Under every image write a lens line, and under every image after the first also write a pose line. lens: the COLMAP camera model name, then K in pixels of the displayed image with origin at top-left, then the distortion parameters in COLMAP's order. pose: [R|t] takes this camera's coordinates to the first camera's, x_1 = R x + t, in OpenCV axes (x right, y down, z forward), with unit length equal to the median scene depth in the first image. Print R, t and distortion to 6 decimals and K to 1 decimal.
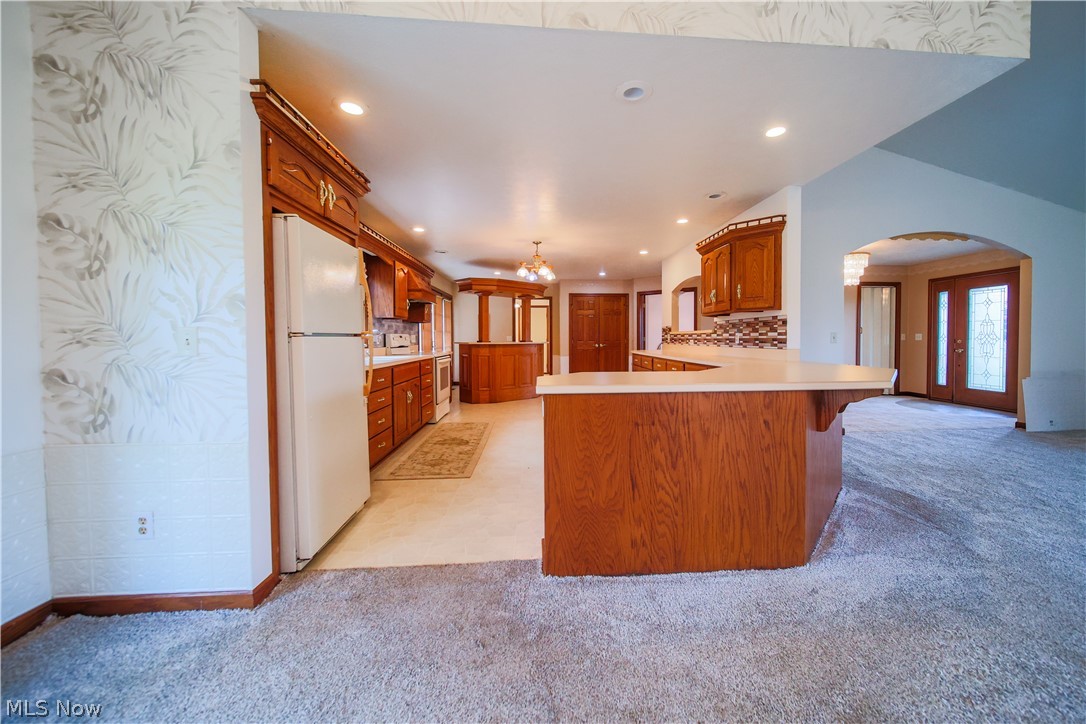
lens RADIAL K [[403.9, 0, 568.2], [0, 403.9, 350.5], [0, 0, 1]] dist [-0.001470, -0.000287]
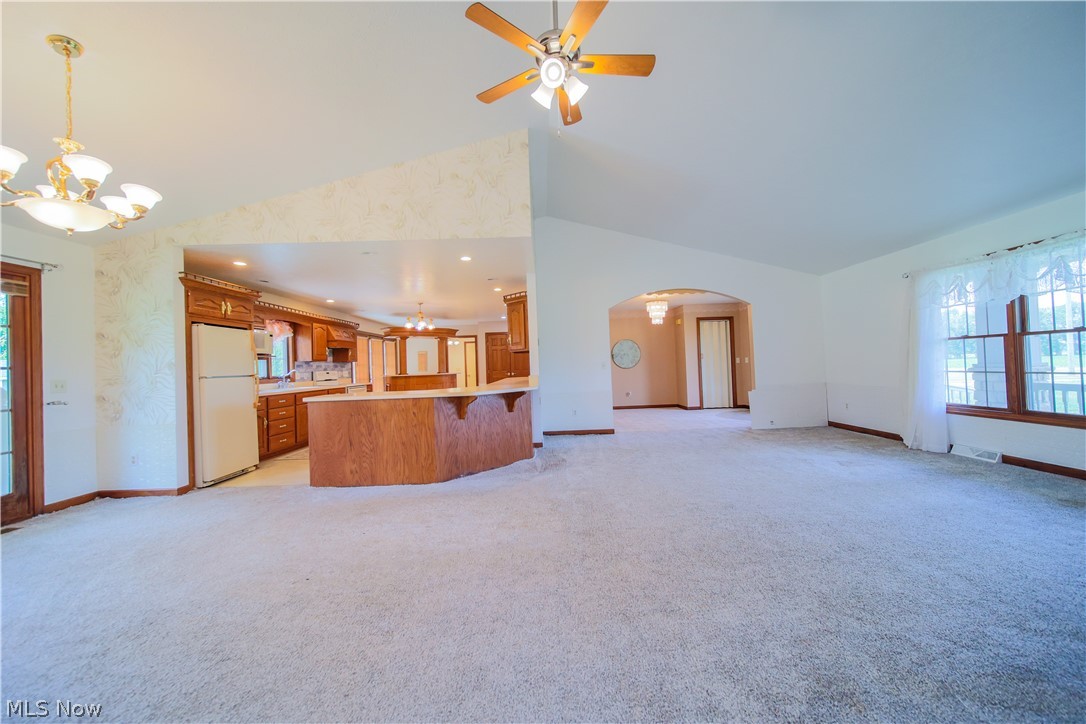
lens RADIAL K [[403.8, 0, 552.3], [0, 403.8, 360.9], [0, 0, 1]] dist [-0.001189, -0.000242]
pose [[0.997383, -0.031308, -0.065171, 0.720186], [0.028613, 0.998712, -0.041889, 0.008144], [0.066399, 0.039915, 0.996995, -0.560750]]
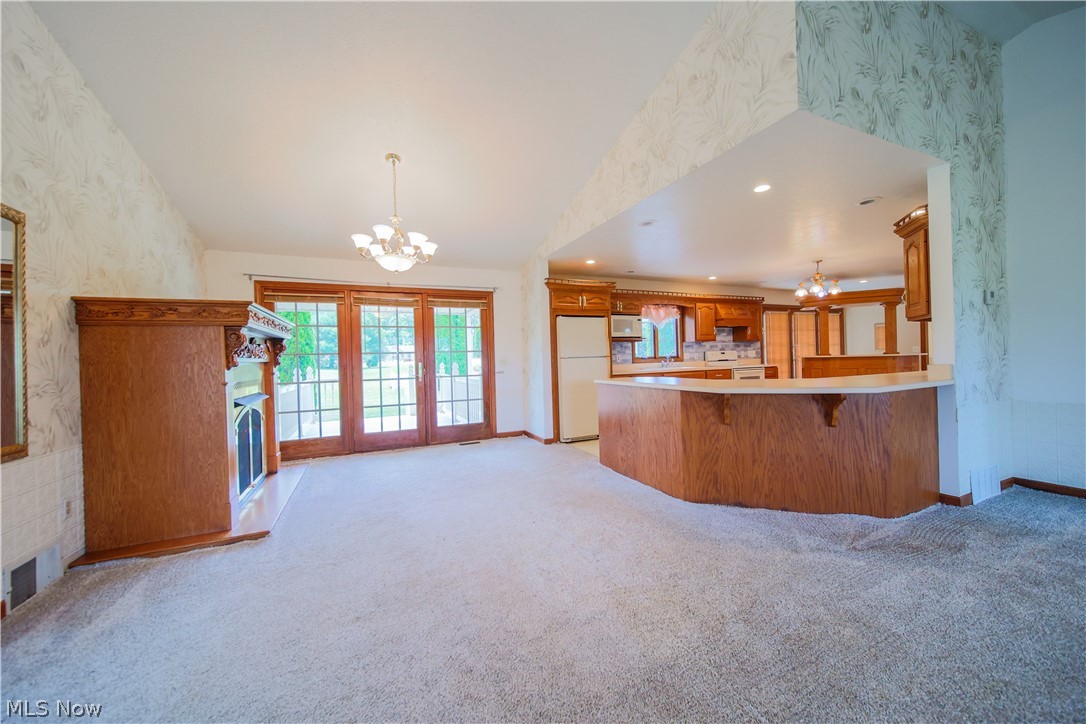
lens RADIAL K [[403.8, 0, 552.3], [0, 403.8, 360.9], [0, 0, 1]] dist [-0.001189, -0.000242]
pose [[0.343959, -0.000850, -0.938984, 1.033318], [-0.000801, 0.999999, -0.001199, -0.008809], [0.938984, 0.001165, 0.343957, -0.018710]]
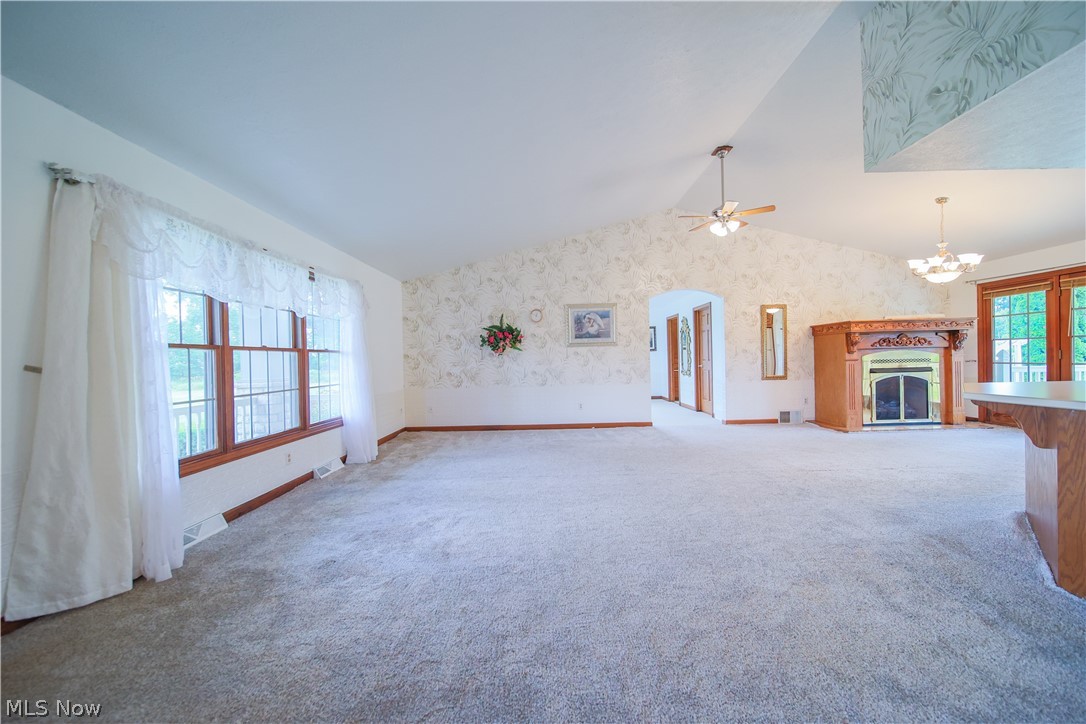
lens RADIAL K [[403.8, 0, 552.3], [0, 403.8, 360.9], [0, 0, 1]] dist [-0.001189, -0.000242]
pose [[-0.996453, 0.027914, 0.079387, 1.170544], [0.030560, 0.999011, 0.032305, -0.051412], [-0.078407, 0.034616, -0.996320, 1.387450]]
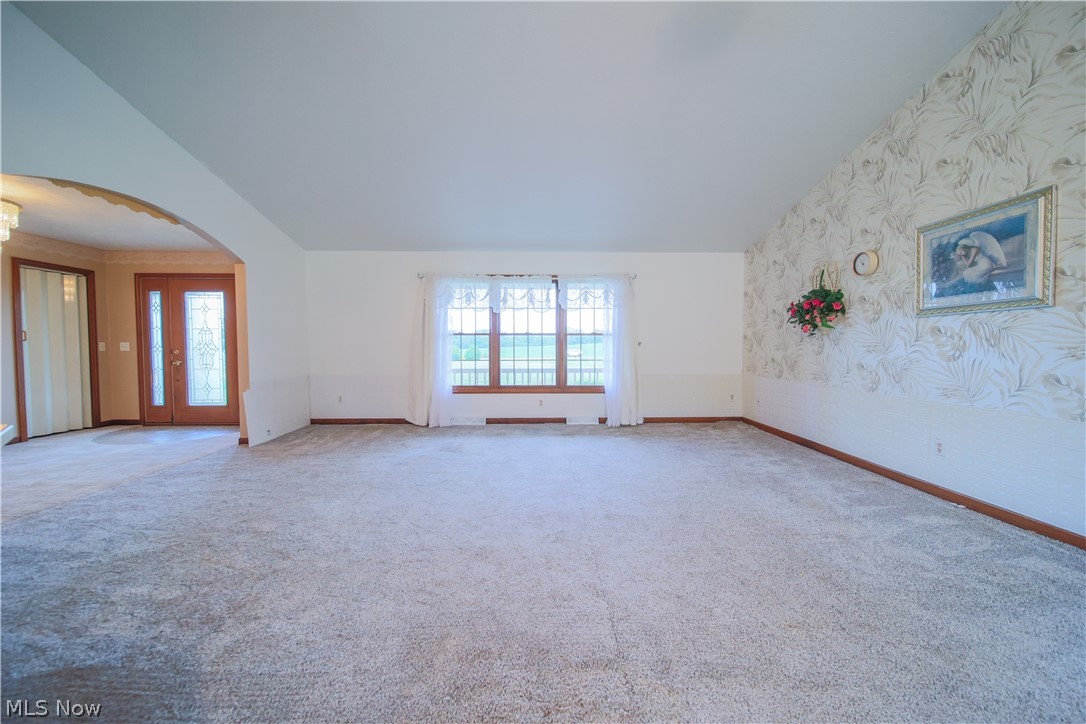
lens RADIAL K [[401.0, 0, 543.1], [0, 401.0, 359.3], [0, 0, 1]] dist [-0.000721, -0.000247]
pose [[0.067377, -0.028008, 0.997334, 0.327728], [0.030407, 0.999199, 0.026006, -0.010140], [-0.997264, 0.028574, 0.068174, 0.316001]]
